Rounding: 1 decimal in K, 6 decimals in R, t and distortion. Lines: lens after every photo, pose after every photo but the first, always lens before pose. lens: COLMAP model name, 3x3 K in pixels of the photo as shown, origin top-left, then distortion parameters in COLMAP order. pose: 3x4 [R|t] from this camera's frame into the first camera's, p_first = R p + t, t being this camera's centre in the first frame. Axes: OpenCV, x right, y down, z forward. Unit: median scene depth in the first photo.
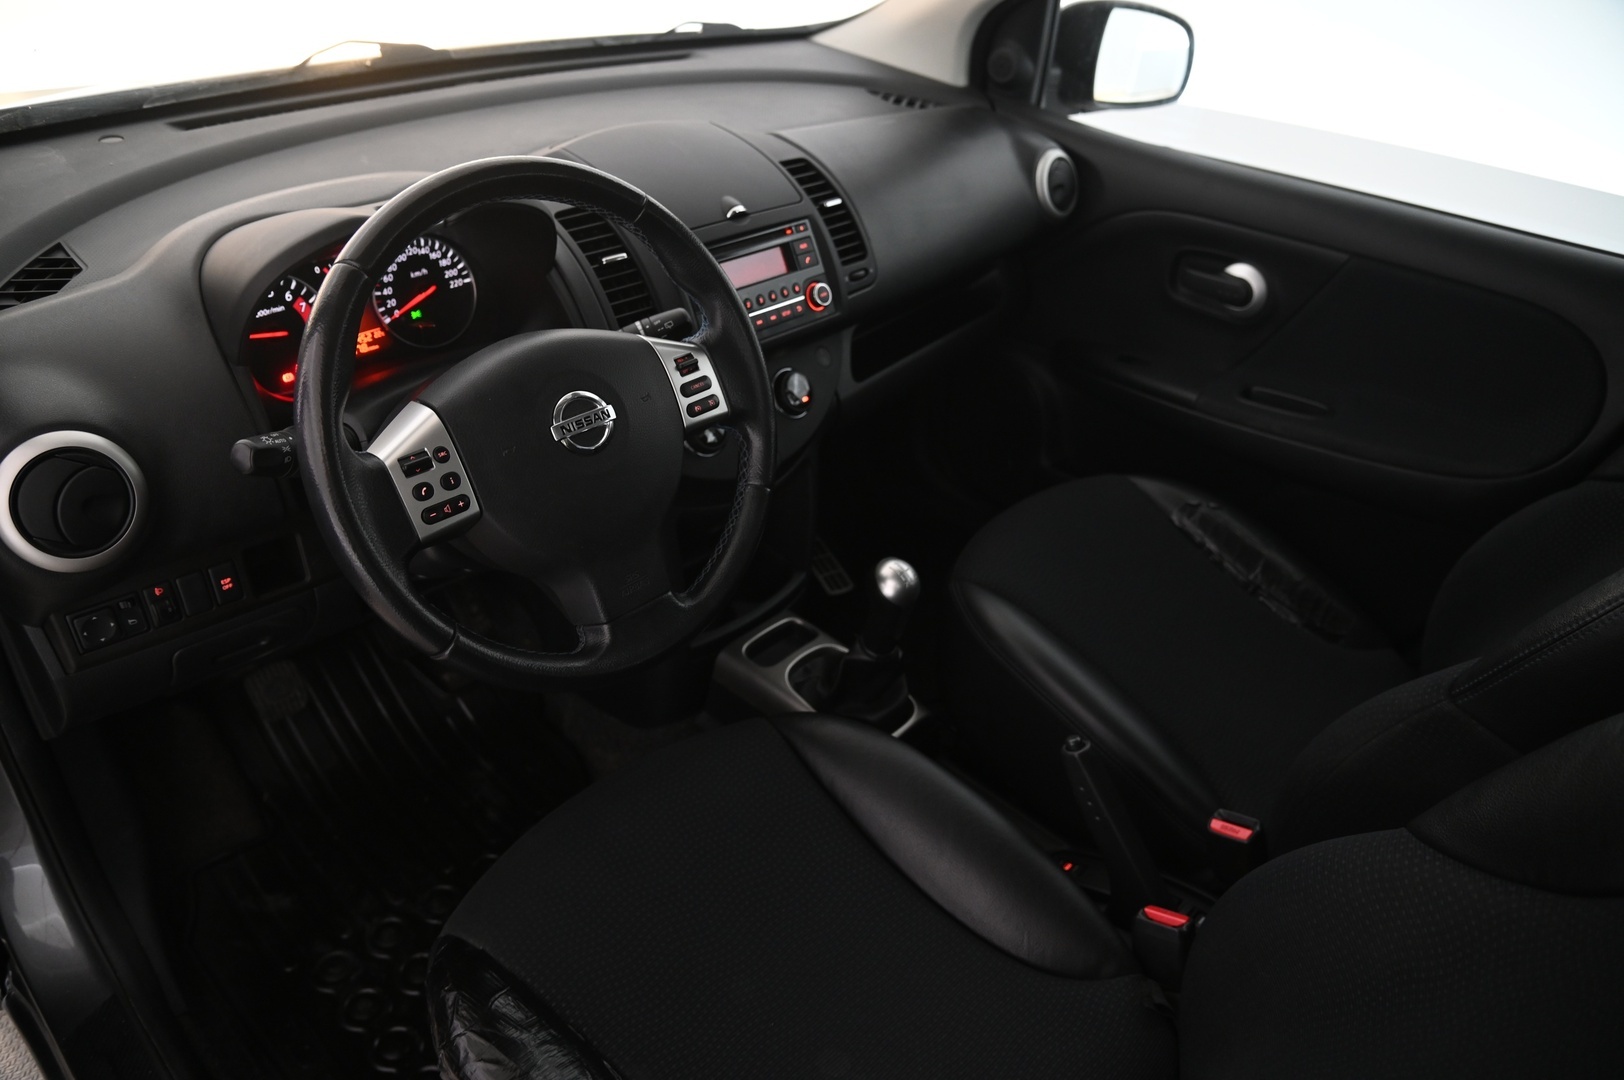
lens RADIAL K [[1139.5, 0, 818.5], [0, 1139.5, 516.1], [0, 0, 1]] dist [-0.069843, 0.001010]
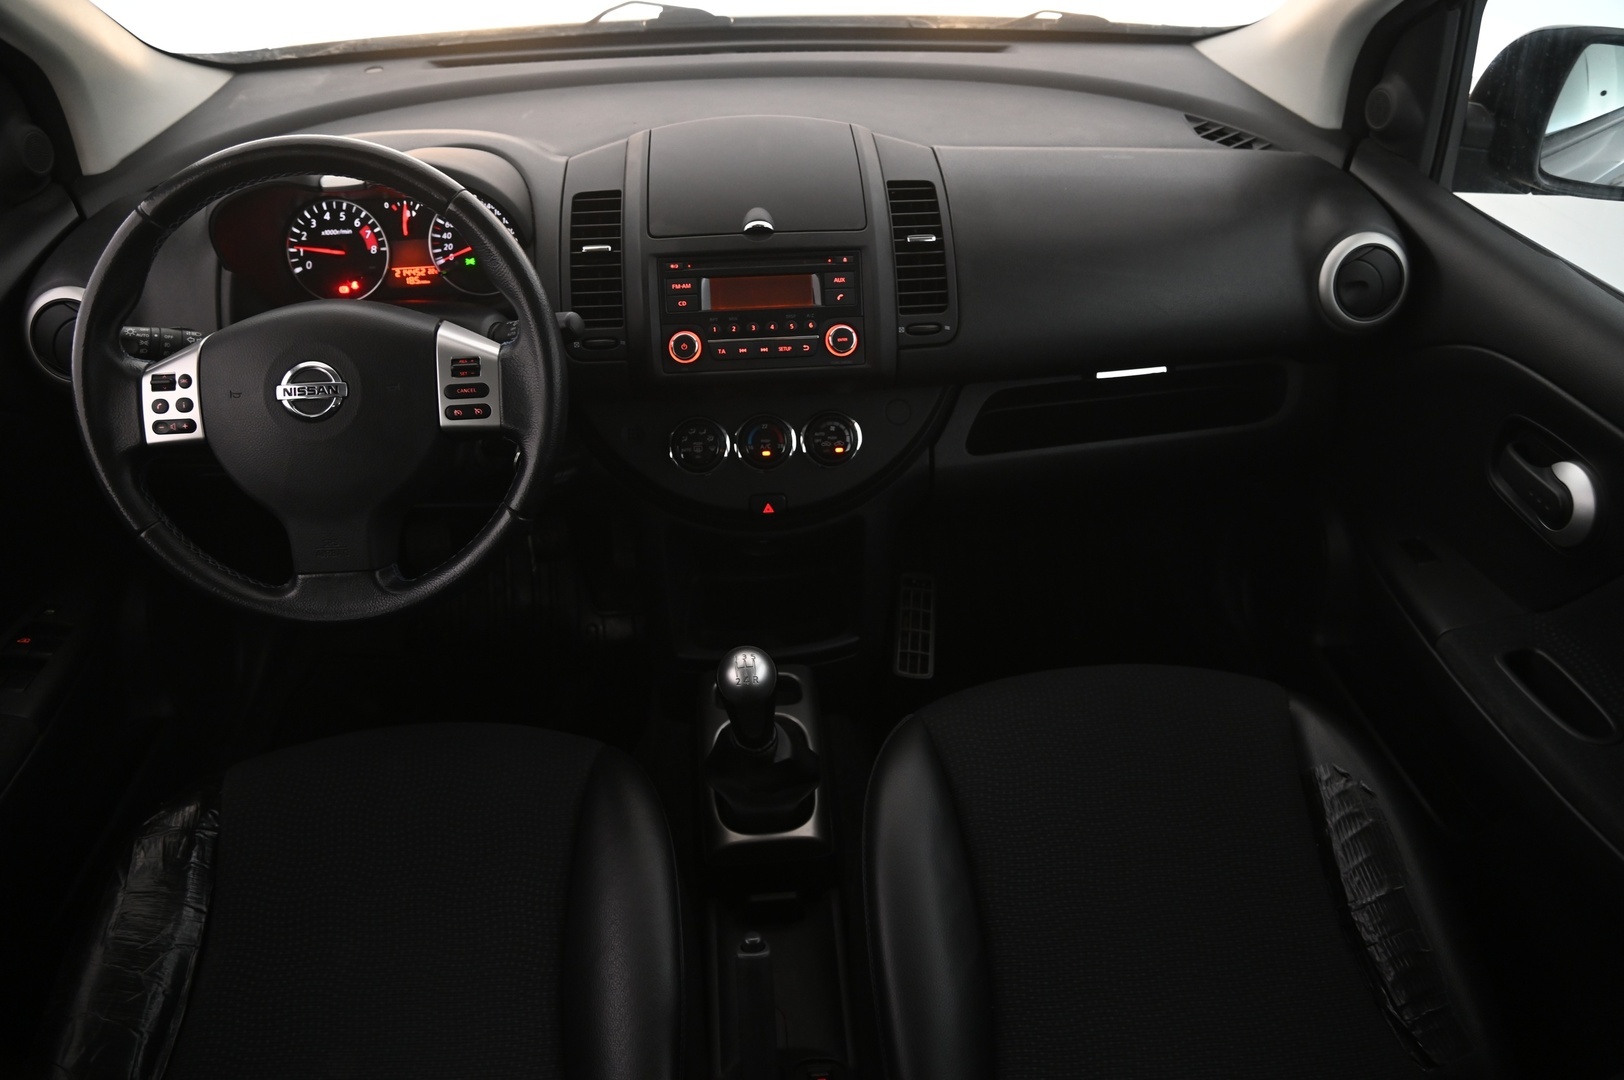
lens RADIAL K [[1139.5, 0, 818.5], [0, 1139.5, 516.1], [0, 0, 1]] dist [-0.069843, 0.001010]
pose [[0.724325, 0.342698, -0.598256, 0.562173], [-0.319287, 0.935795, 0.149479, -0.195048], [0.611071, 0.082744, 0.787239, 0.321574]]
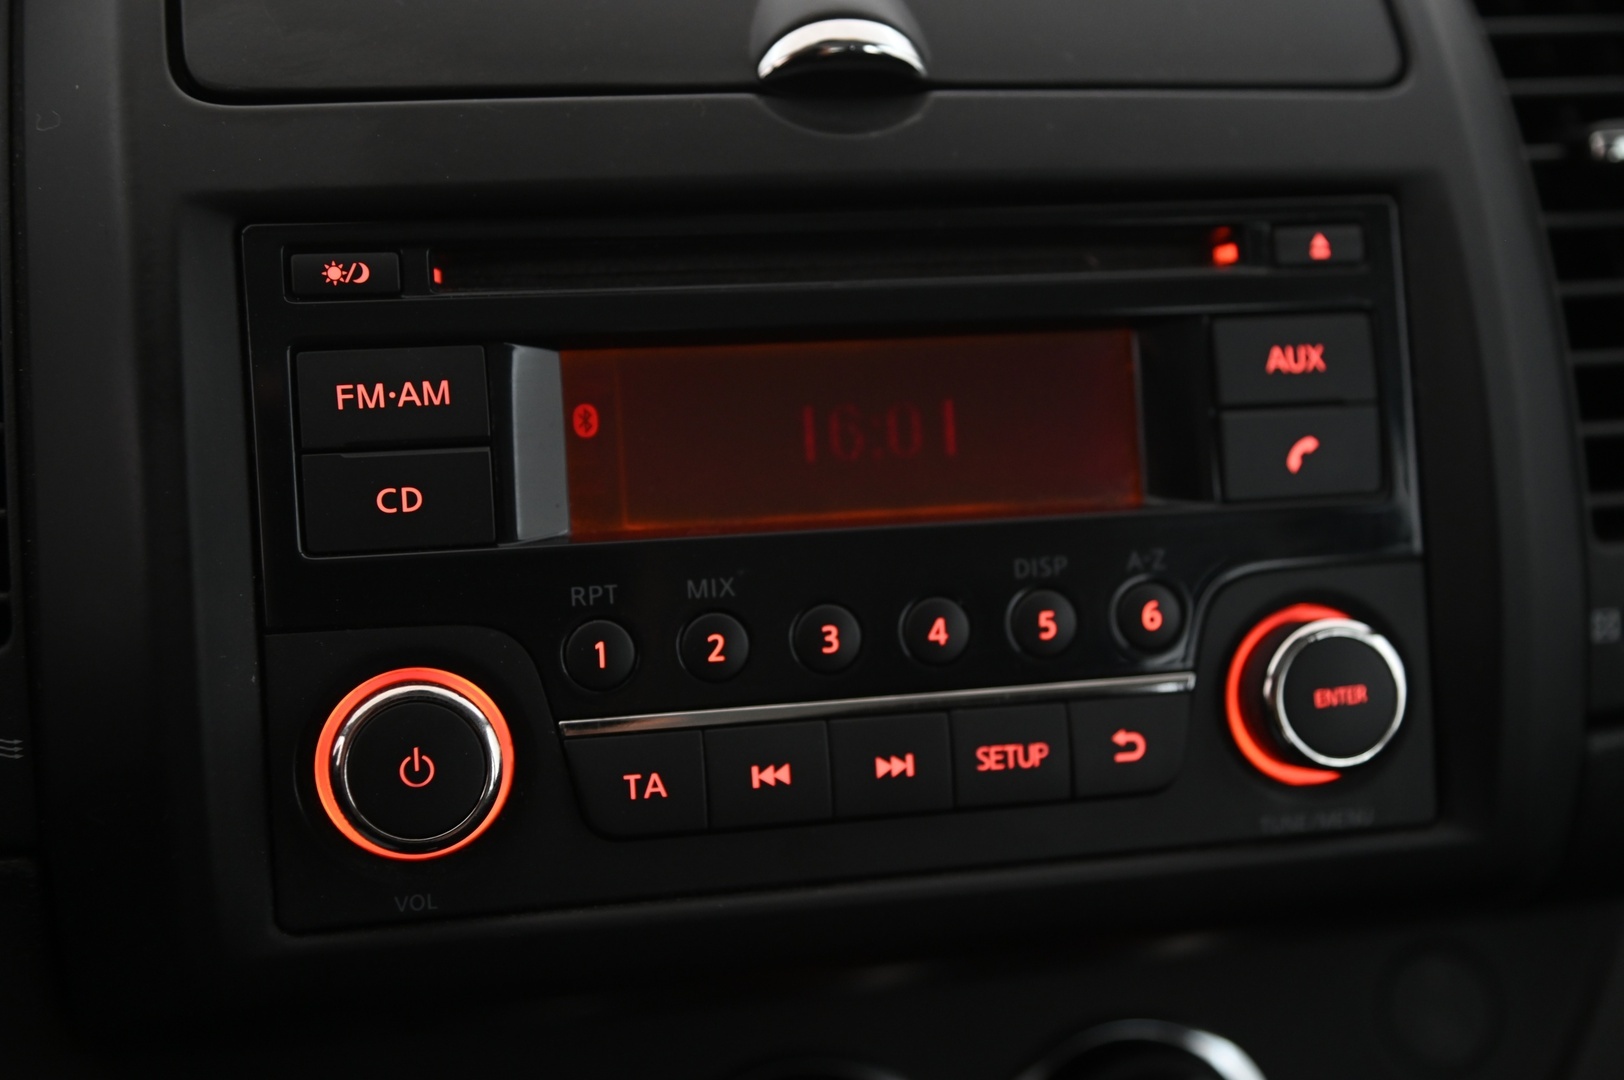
lens RADIAL K [[2273.3, 0, 812.0], [0, 2273.3, 540.0], [0, 0, 1]] dist [0.163894, -0.366527]
pose [[0.828821, 0.234450, -0.508024, 0.096164], [-0.300577, 0.952401, -0.050851, -0.180228], [0.471920, 0.194846, 0.859841, 0.711773]]
